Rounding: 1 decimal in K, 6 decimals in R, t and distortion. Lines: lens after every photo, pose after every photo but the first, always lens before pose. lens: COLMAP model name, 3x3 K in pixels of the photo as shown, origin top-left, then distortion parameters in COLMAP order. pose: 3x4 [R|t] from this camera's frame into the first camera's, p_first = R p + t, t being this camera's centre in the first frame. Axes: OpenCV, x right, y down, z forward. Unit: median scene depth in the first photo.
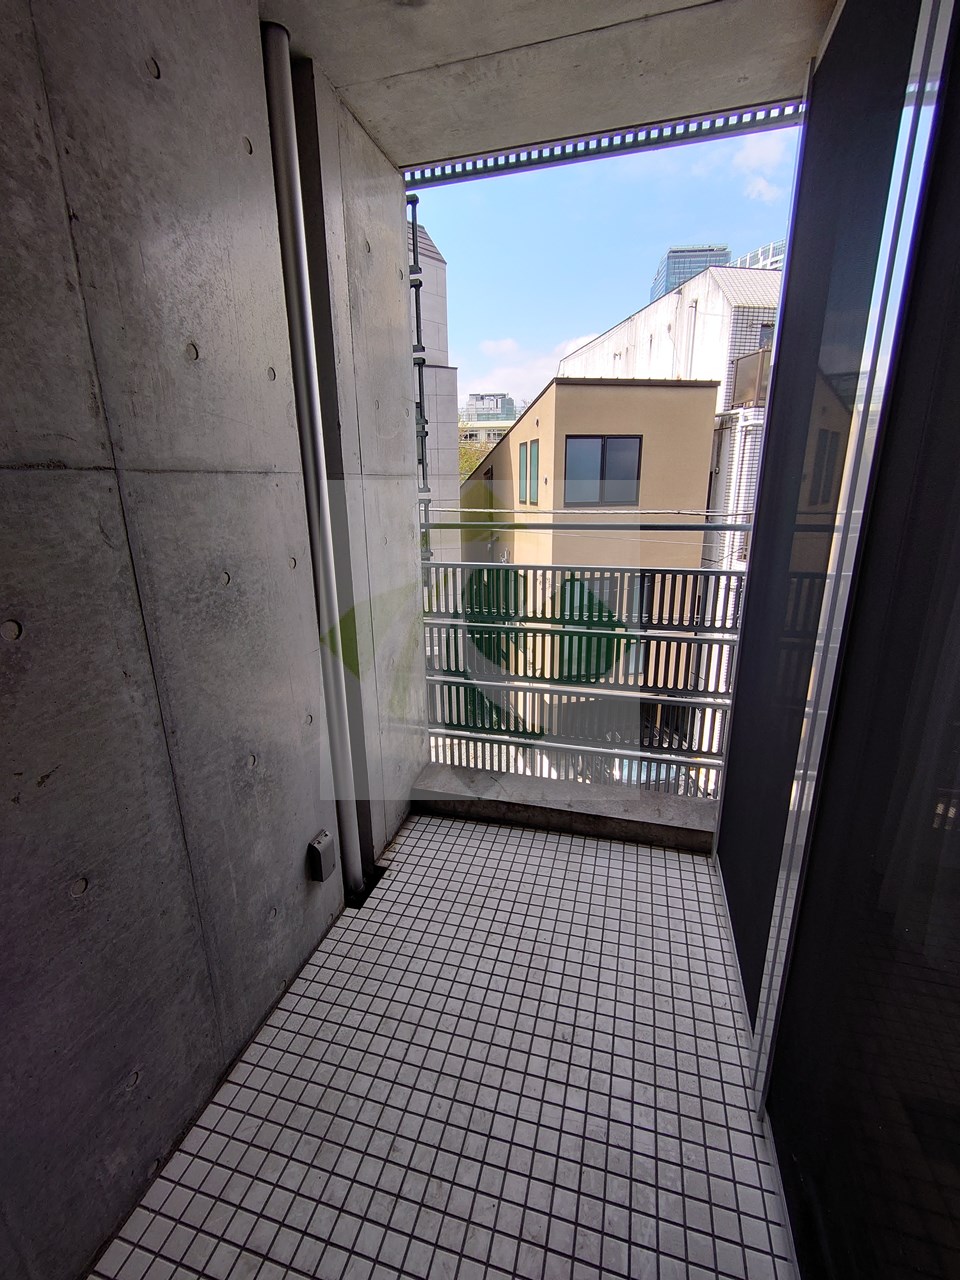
lens RADIAL K [[551.2, 0, 485.3], [0, 551.2, 643.4], [0, 0, 1]] dist [0.000184, -0.000862]
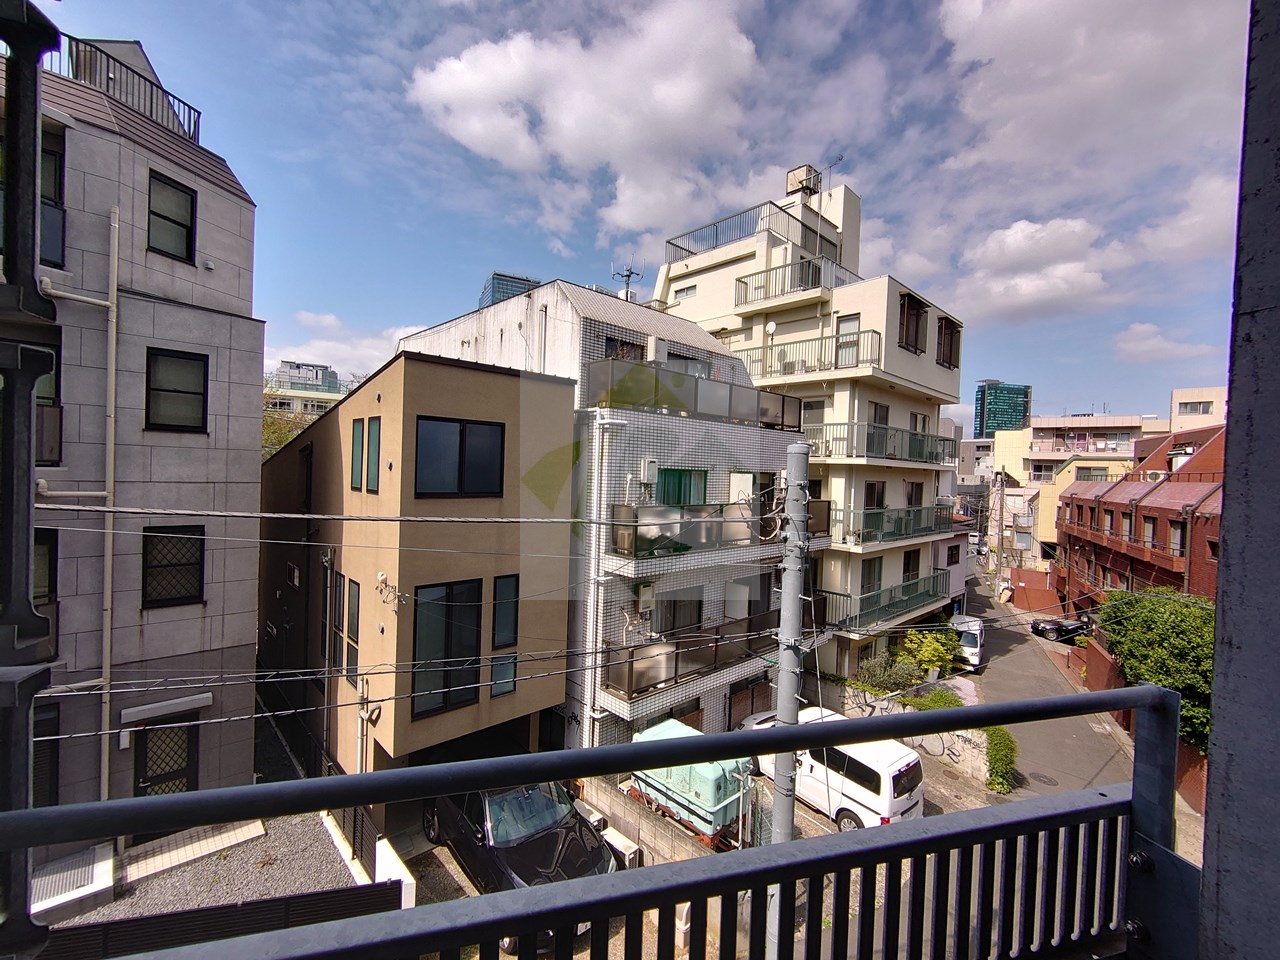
lens RADIAL K [[551.2, 0, 644.4], [0, 551.2, 478.1], [0, 0, 1]] dist [0.000184, -0.000862]
pose [[0.845365, 0.035408, 0.533014, -0.006017], [0.103010, 0.968268, -0.227697, -0.048530], [-0.524162, 0.247393, 0.814893, 0.131002]]
